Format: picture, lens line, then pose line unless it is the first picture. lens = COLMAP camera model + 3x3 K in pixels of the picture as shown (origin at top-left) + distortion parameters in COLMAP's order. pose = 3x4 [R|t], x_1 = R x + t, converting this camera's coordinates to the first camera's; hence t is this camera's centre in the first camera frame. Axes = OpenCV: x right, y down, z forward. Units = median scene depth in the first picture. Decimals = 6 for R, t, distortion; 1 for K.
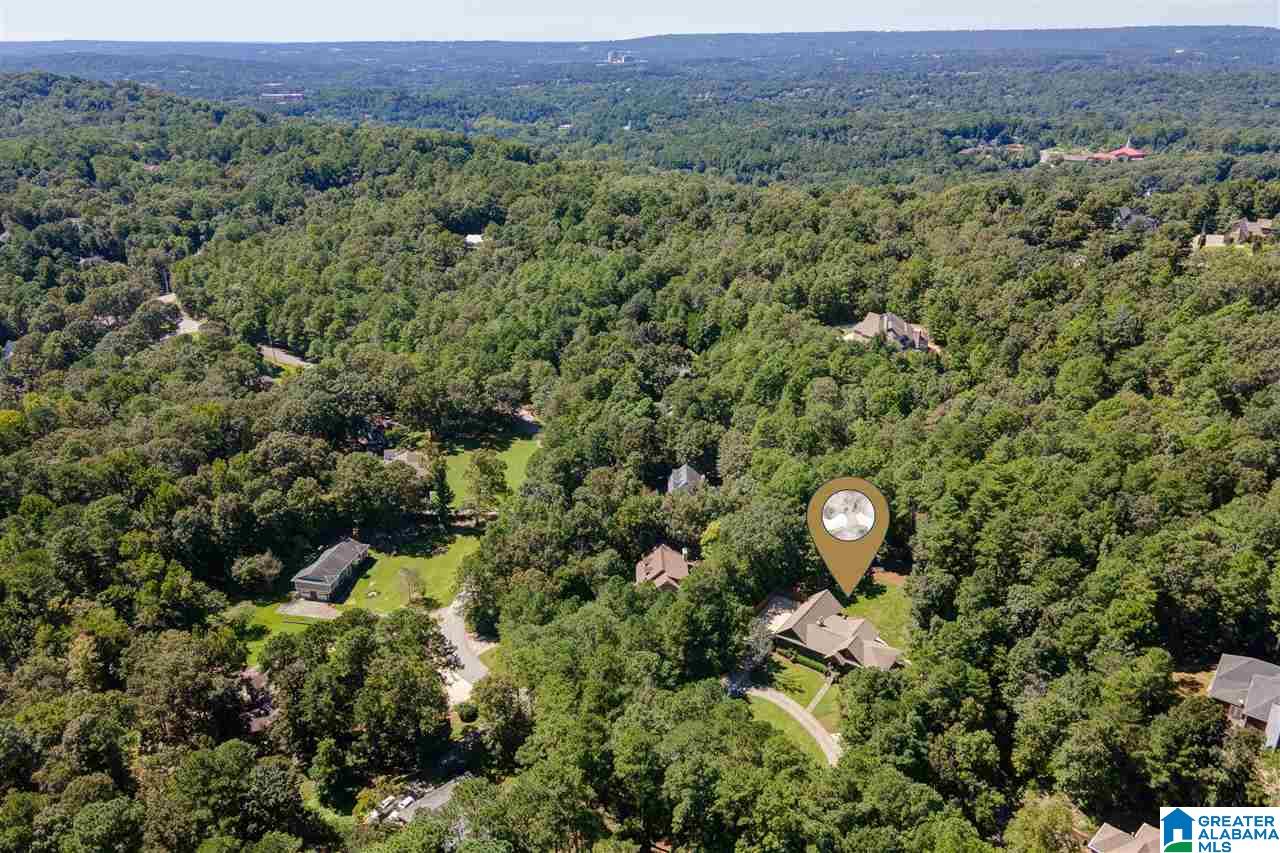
lens RADIAL K [[943.0, 0, 647.1], [0, 943.0, 419.6], [0, 0, 1]] dist [0.035527, 0.007393]
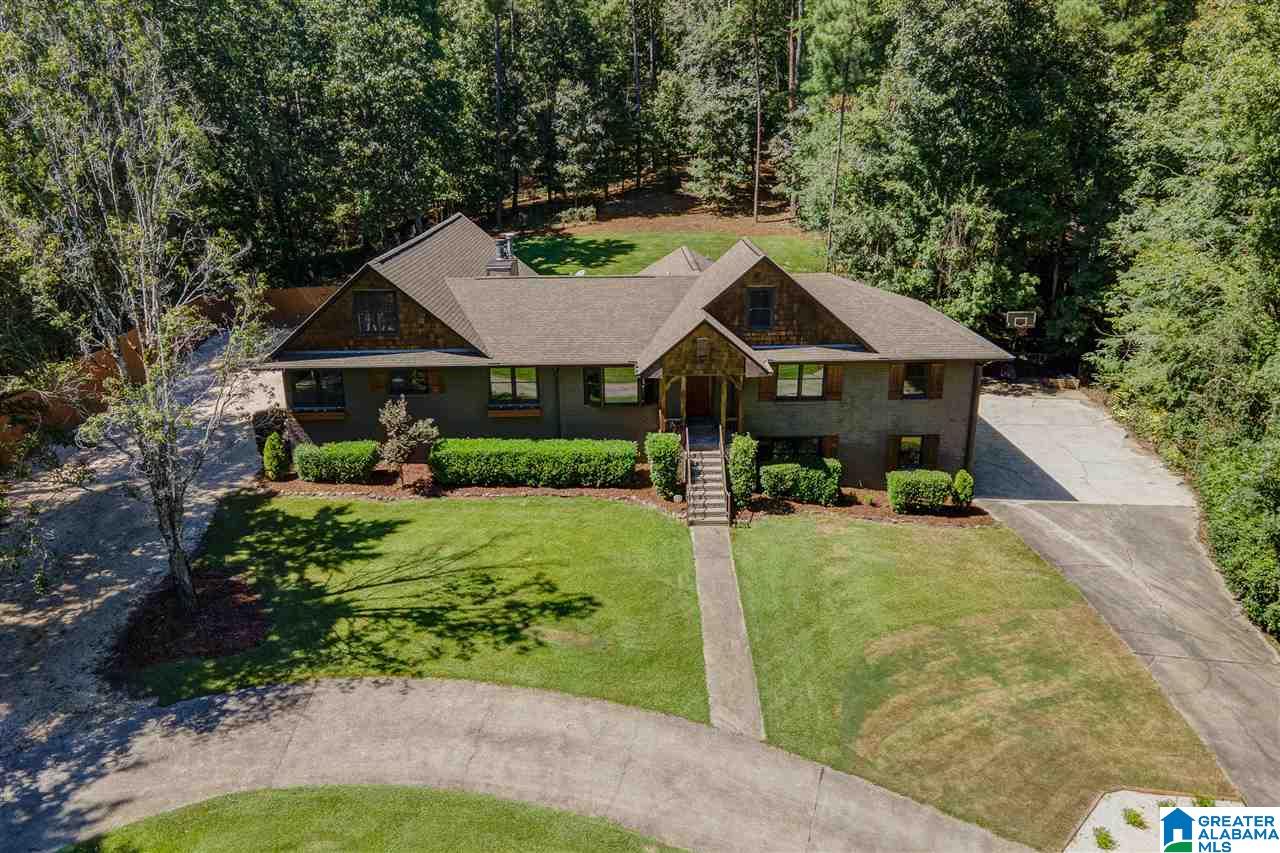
lens RADIAL K [[943.0, 0, 636.0], [0, 943.0, 427.7], [0, 0, 1]] dist [0.035527, 0.007393]
pose [[0.807379, -0.164555, 0.566621, 0.072873], [0.218813, 0.975350, -0.028530, 0.191824], [-0.547959, 0.147018, 0.823484, 0.637137]]
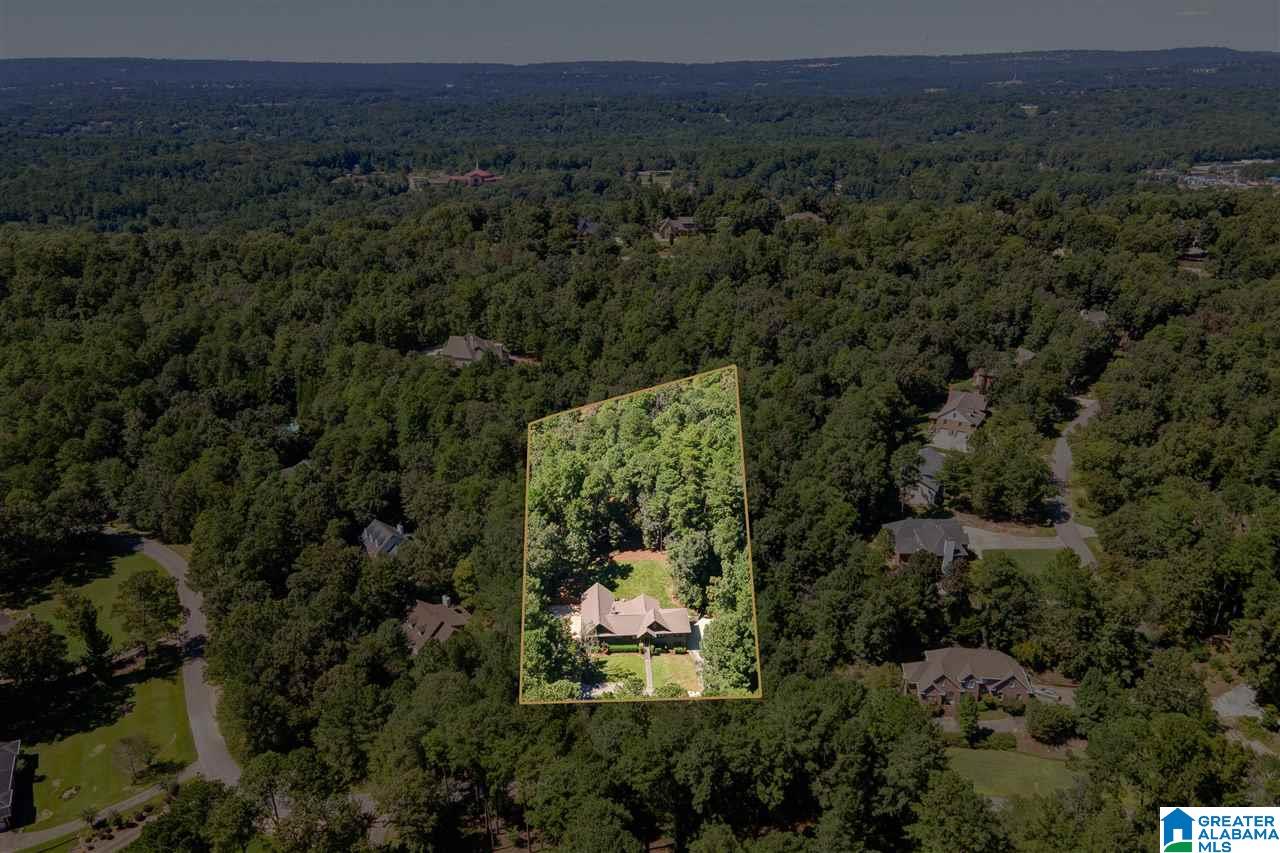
lens RADIAL K [[943.0, 0, 642.8], [0, 943.0, 433.2], [0, 0, 1]] dist [0.035527, 0.007393]
pose [[0.773133, -0.227011, 0.592225, -0.290116], [0.236302, 0.969623, 0.063189, -0.032214], [-0.588580, 0.091091, 0.803291, 0.072792]]
